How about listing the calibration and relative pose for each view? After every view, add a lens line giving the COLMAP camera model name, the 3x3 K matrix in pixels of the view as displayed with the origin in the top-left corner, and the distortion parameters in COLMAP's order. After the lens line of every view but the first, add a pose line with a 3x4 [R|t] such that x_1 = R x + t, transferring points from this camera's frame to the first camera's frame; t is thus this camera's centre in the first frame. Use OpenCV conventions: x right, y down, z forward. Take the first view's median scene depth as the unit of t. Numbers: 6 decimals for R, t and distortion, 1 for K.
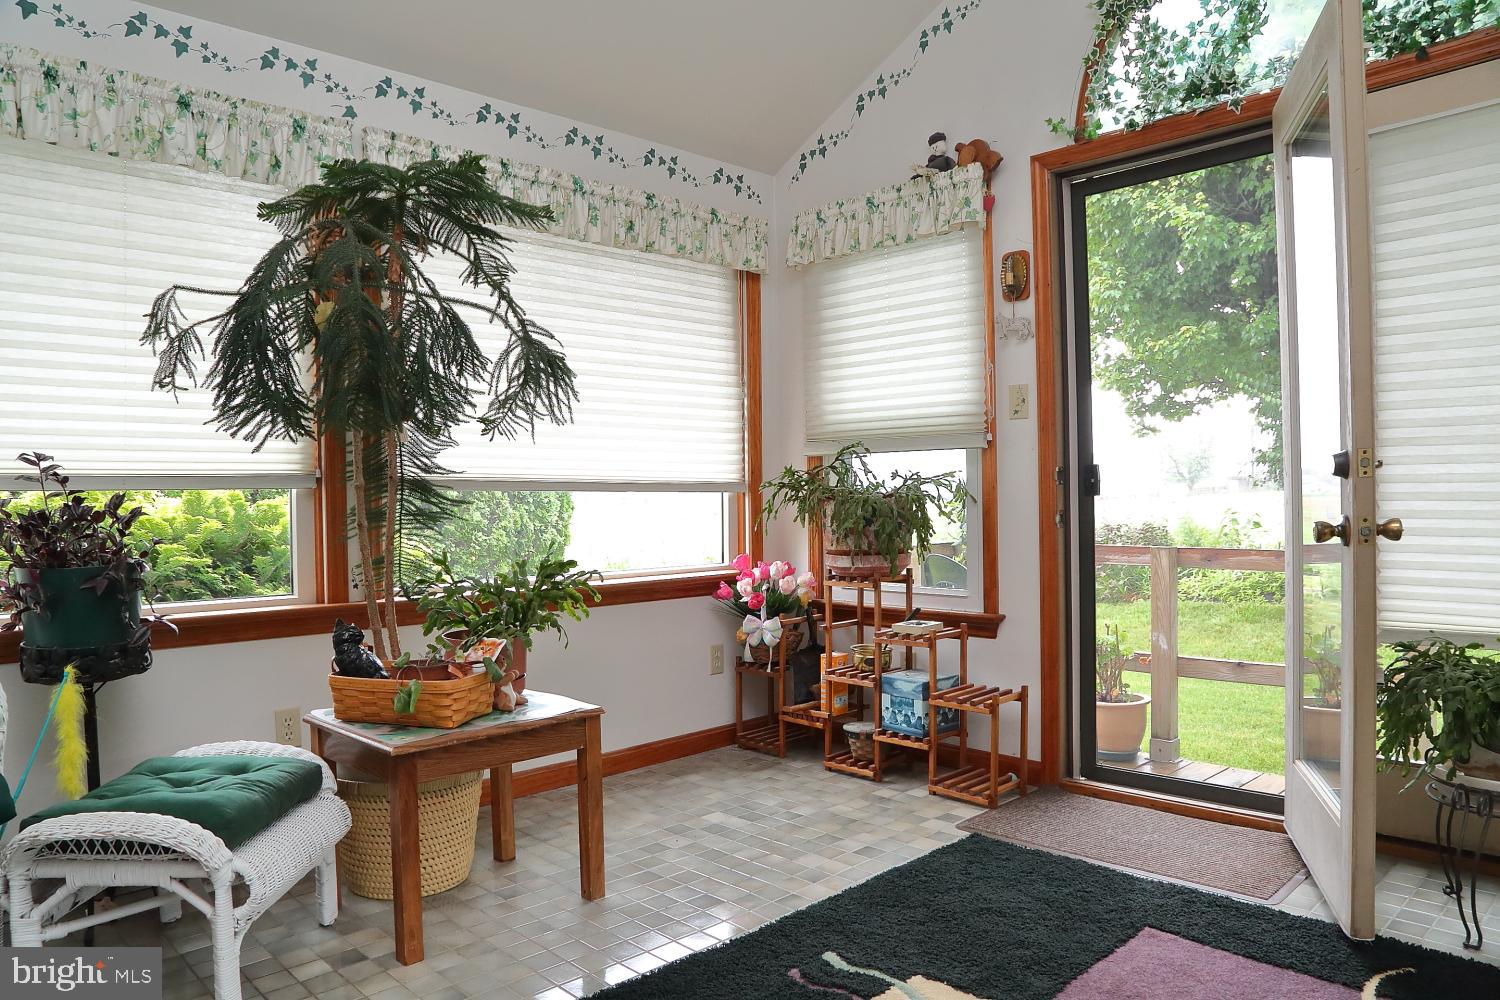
lens RADIAL K [[1050.2, 0, 750.0], [0, 1050.2, 500.0], [0, 0, 1]] dist [-0.118205, 0.077653]
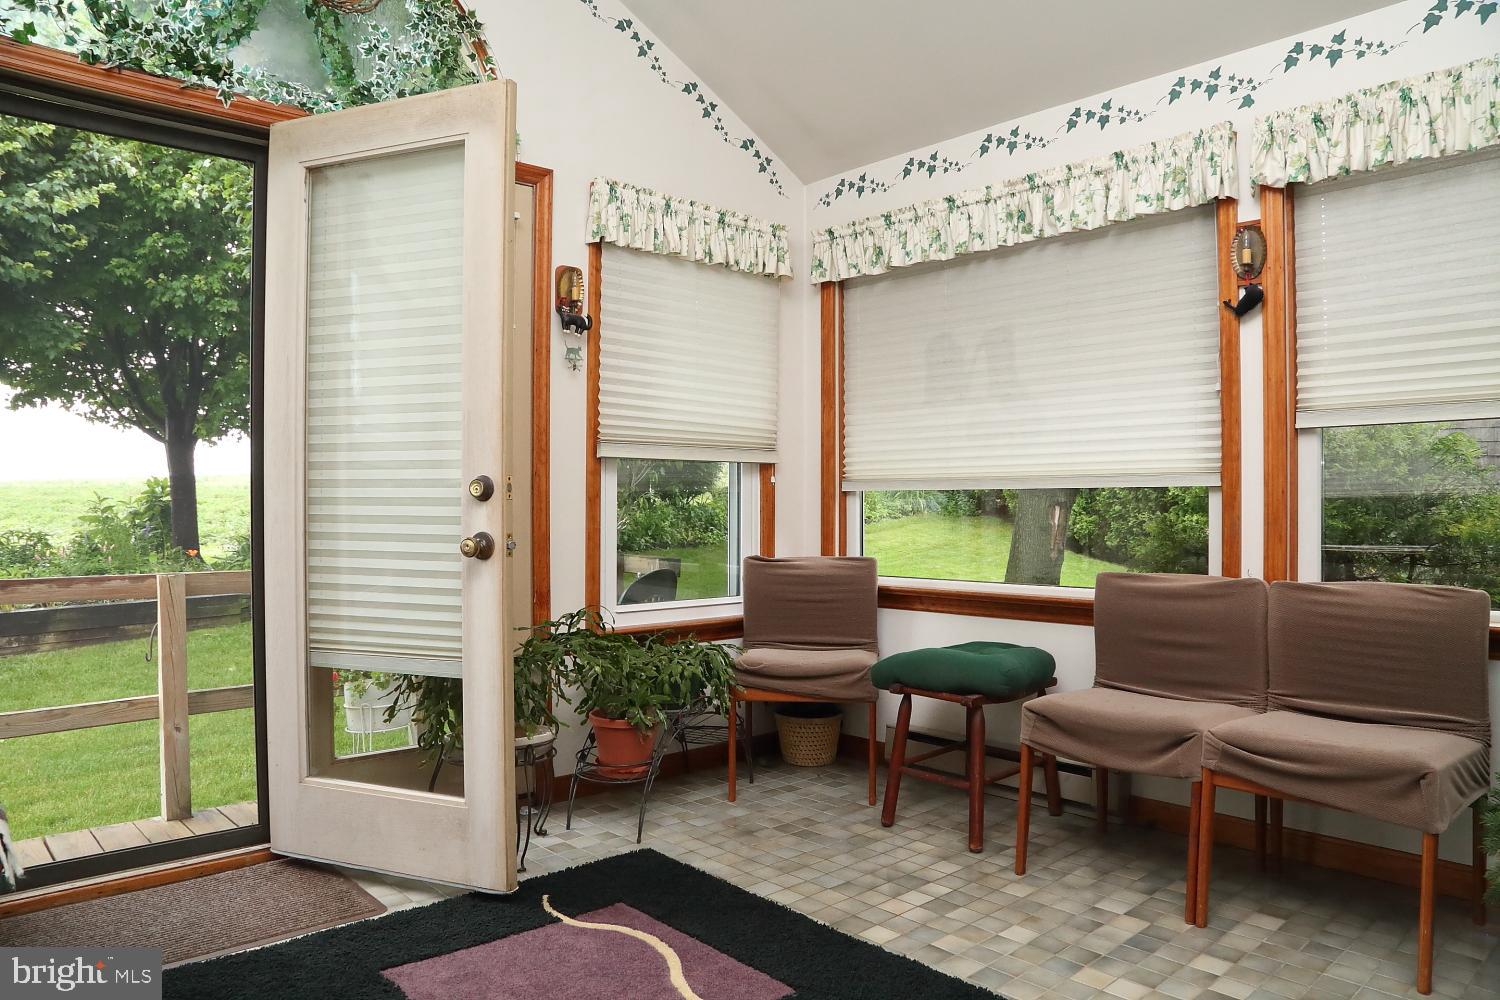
lens RADIAL K [[1050.2, 0, 750.0], [0, 1050.2, 500.0], [0, 0, 1]] dist [-0.118205, 0.077653]
pose [[0.012412, 0.020523, 0.999712, -0.436793], [0.002711, 0.999785, -0.020558, 0.002022], [-0.999919, 0.002966, 0.012353, 0.503263]]
